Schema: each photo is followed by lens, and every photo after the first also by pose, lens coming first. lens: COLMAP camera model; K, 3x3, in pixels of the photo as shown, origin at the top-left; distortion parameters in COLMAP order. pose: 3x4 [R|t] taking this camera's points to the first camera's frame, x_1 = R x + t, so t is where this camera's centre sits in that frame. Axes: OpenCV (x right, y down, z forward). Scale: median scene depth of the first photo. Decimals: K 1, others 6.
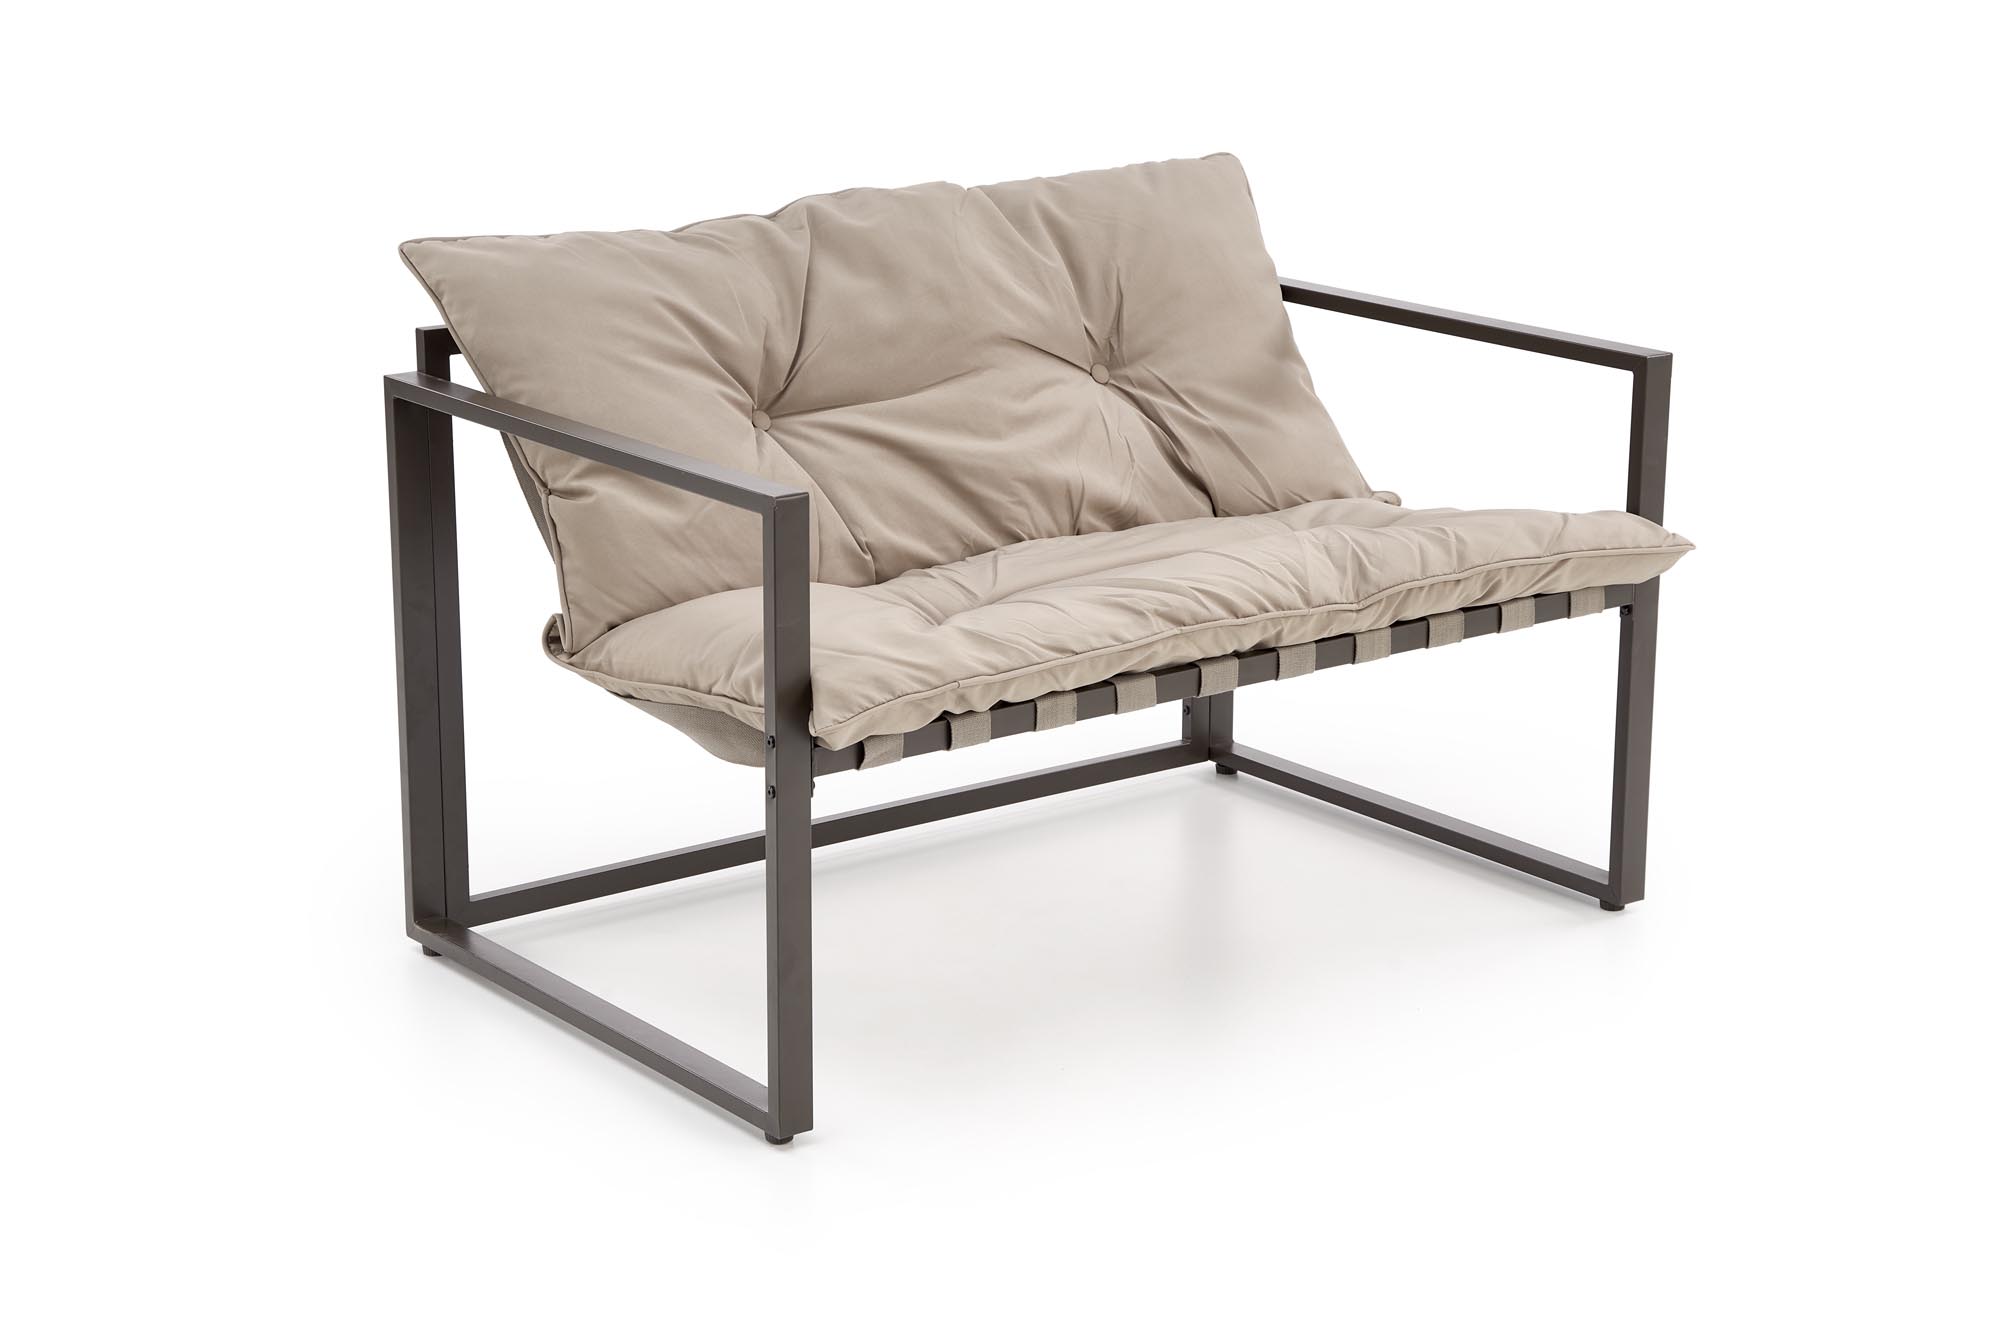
lens RADIAL K [[3786.7, 0, 1015.5], [0, 3786.7, 664.0], [0, 0, 1]] dist [0.543585, 0.000000]
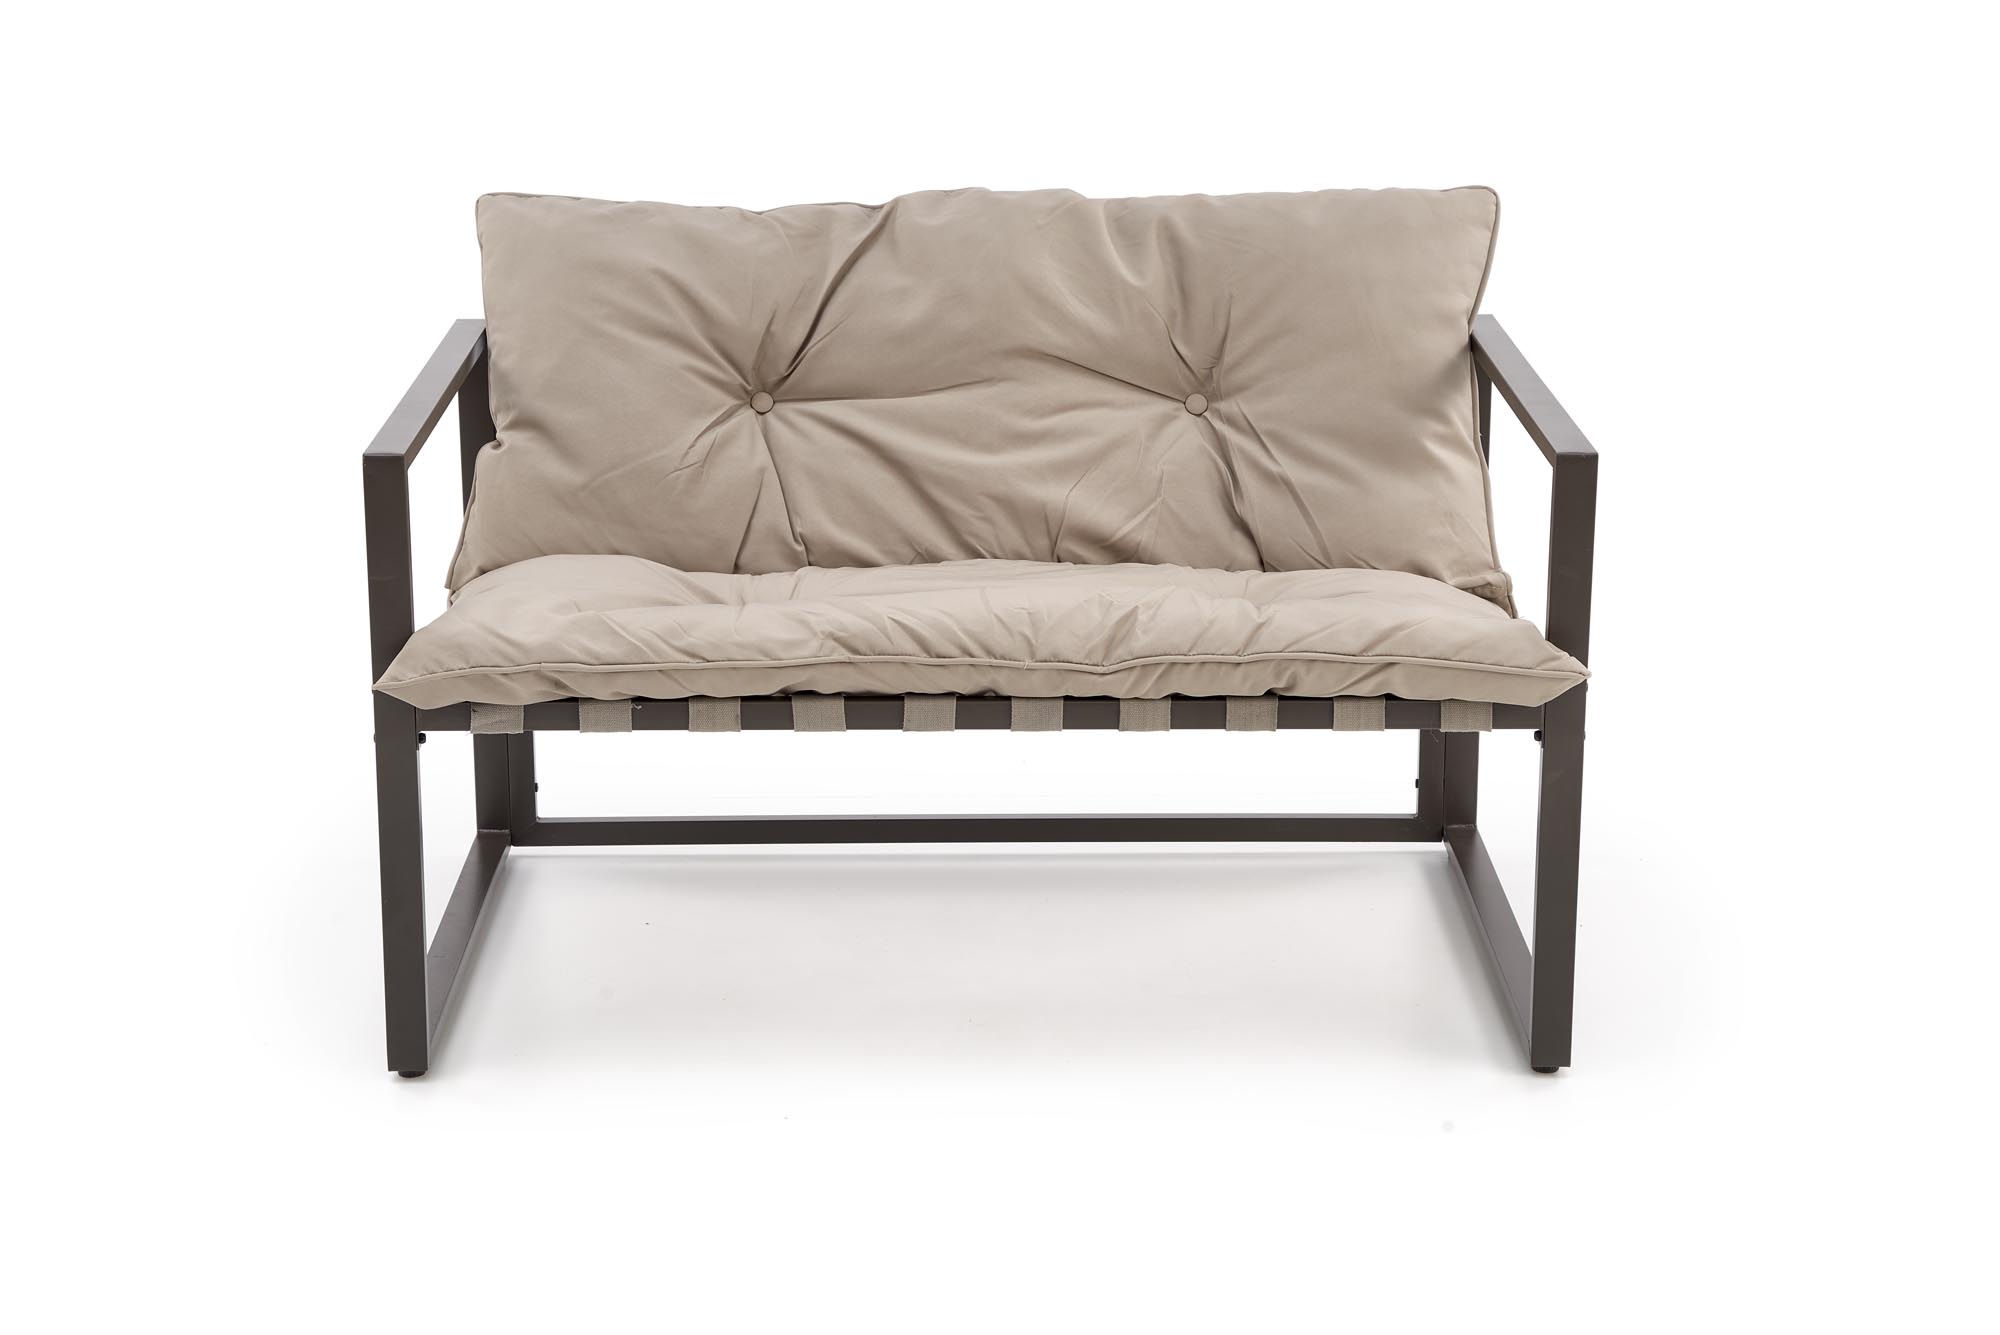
lens RADIAL K [[3786.7, 0, 982.0], [0, 3786.7, 682.7], [0, 0, 1]] dist [0.543585, 0.000000]
pose [[0.796470, 0.165284, -0.581650, 0.585397], [-0.155830, 0.985531, 0.066670, -0.066836], [0.584254, 0.037538, 0.810703, 0.207721]]
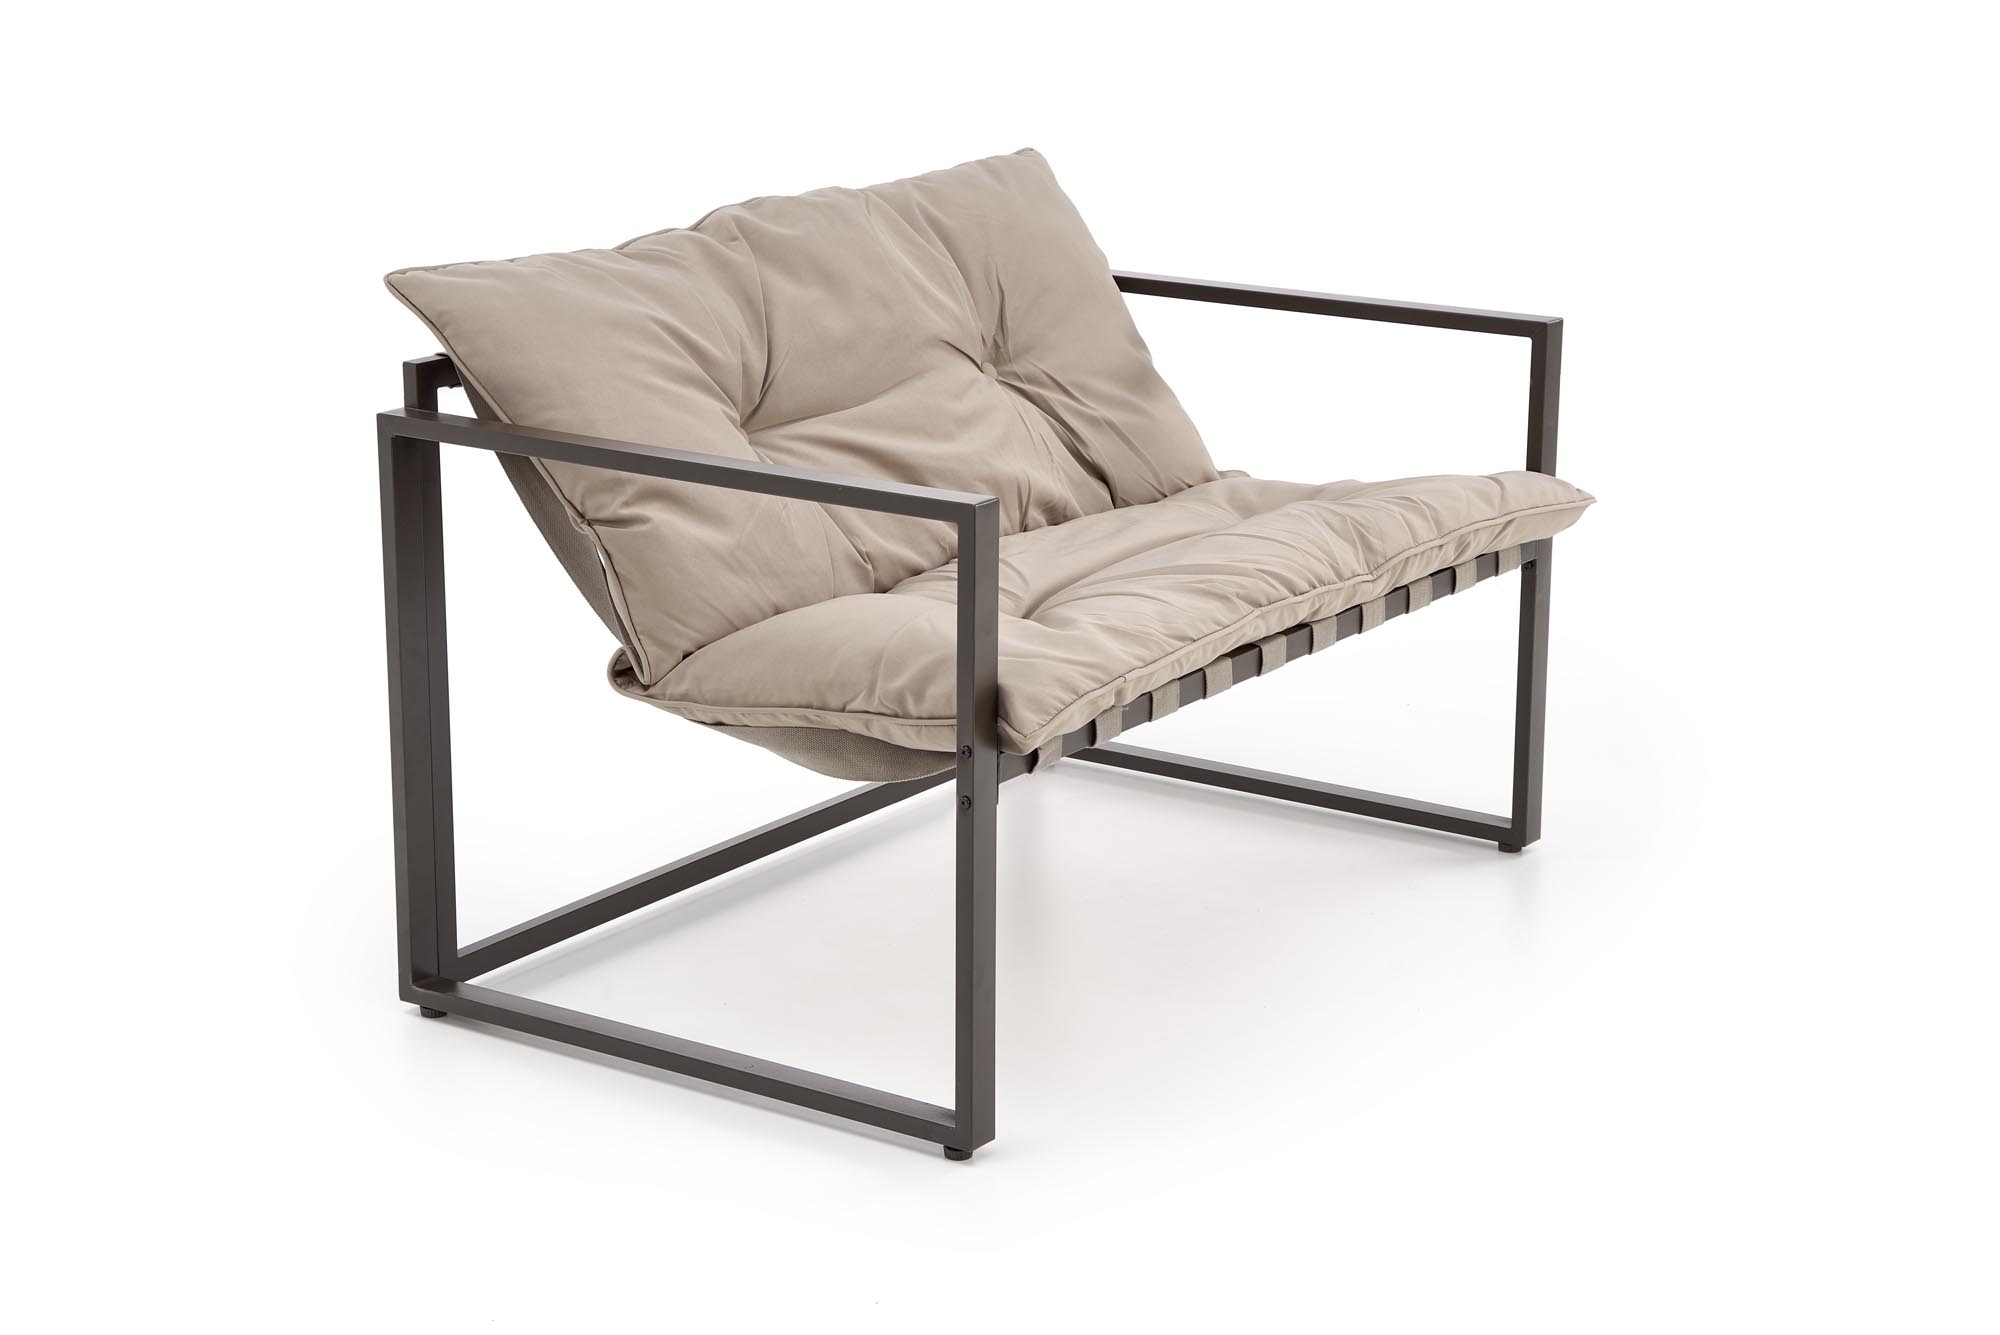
lens RADIAL K [[3786.7, 0, 993.1], [0, 3786.7, 654.8], [0, 0, 1]] dist [0.543585, 0.000000]
pose [[0.952395, -0.080817, 0.293960, -0.296493], [0.082214, 0.996586, 0.007625, -0.010057], [-0.293572, 0.016905, 0.955787, 0.045357]]
